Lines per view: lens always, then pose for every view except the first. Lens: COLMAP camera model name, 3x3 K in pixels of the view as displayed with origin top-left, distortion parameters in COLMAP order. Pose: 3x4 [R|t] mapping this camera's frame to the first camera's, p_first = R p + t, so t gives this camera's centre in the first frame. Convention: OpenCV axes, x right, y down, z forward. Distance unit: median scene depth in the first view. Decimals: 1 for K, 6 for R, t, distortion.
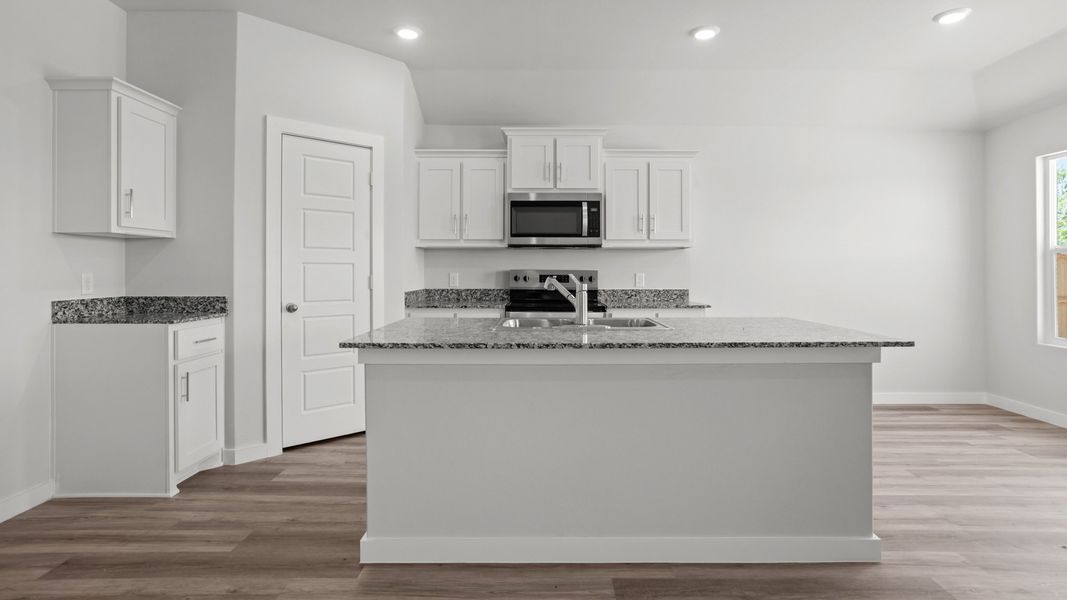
lens RADIAL K [[592.9, 0, 535.0], [0, 592.9, 274.6], [0, 0, 1]] dist [-0.024775, 0.001386]
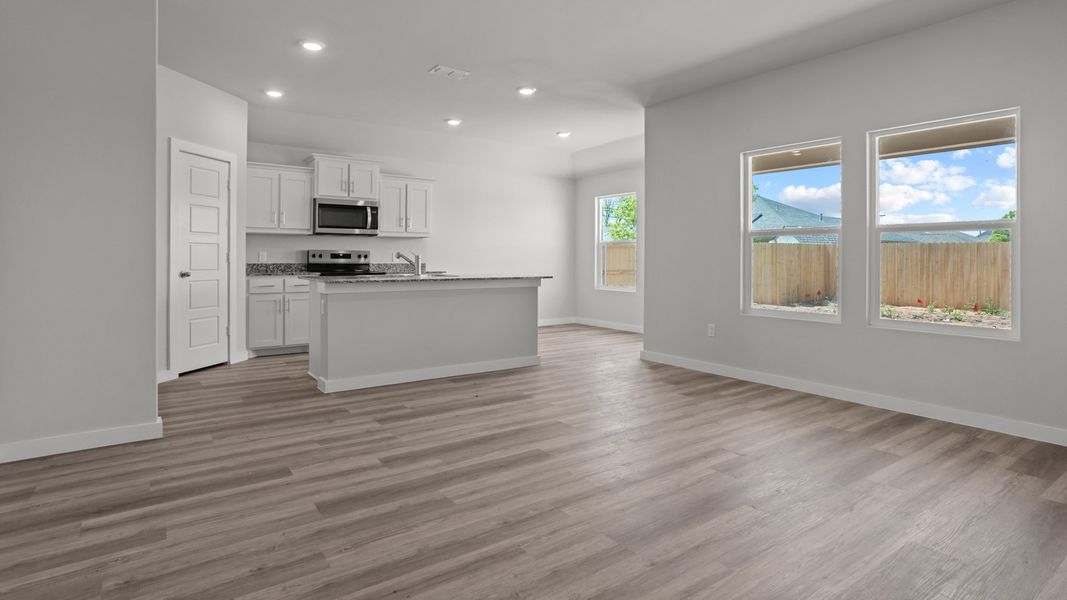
lens RADIAL K [[592.9, 0, 535.0], [0, 592.9, 274.6], [0, 0, 1]] dist [-0.024775, 0.001386]
pose [[0.826849, -0.010865, 0.562318, -0.426574], [-0.003160, 0.999708, 0.023964, 0.017092], [-0.562414, -0.021591, 0.826574, -0.532661]]
